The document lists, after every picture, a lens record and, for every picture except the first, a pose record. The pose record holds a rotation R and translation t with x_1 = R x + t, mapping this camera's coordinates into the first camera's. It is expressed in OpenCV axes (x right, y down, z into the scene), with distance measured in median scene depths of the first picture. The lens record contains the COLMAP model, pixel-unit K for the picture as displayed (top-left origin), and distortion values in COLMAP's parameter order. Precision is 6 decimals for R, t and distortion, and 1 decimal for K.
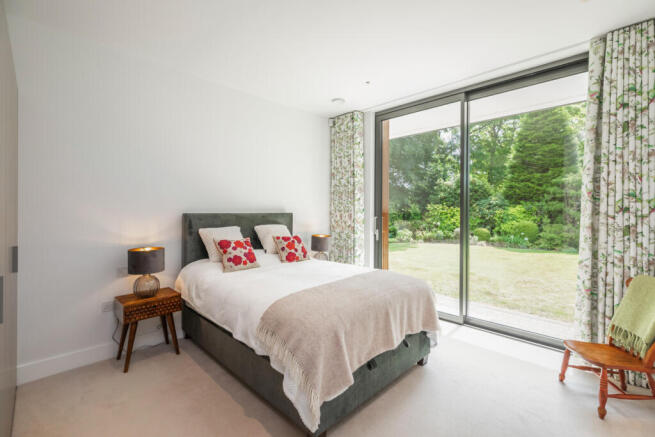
lens RADIAL K [[295.0, 0, 328.1], [0, 295.0, 215.6], [0, 0, 1]] dist [0.000808, 0.000460]
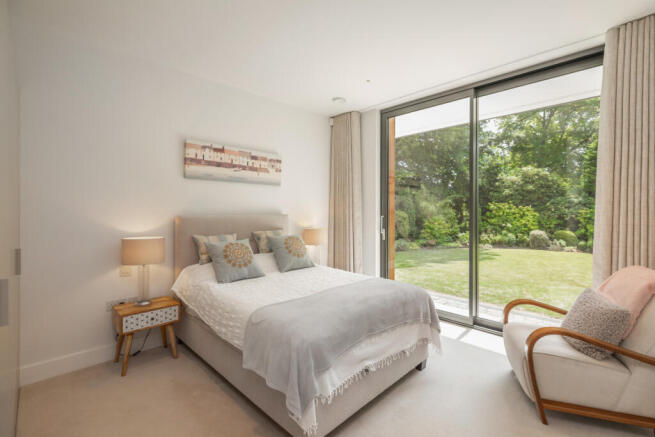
lens RADIAL K [[295.0, 0, 325.4], [0, 295.0, 213.8], [0, 0, 1]] dist [0.000808, 0.000460]
pose [[0.999933, -0.006946, -0.009293, -0.026355], [0.006901, 0.999965, -0.004834, -0.001076], [0.009326, 0.004770, 0.999945, 0.025058]]
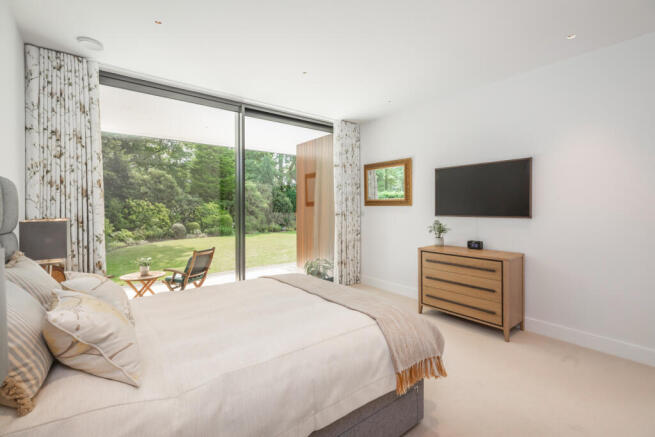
lens RADIAL K [[295.0, 0, 324.9], [0, 295.0, 213.5], [0, 0, 1]] dist [0.000808, 0.000460]
pose [[0.127091, -0.018867, 0.991712, -0.084737], [0.026834, 0.999519, 0.015576, 0.000923], [-0.991528, 0.024632, 0.127536, 0.063289]]
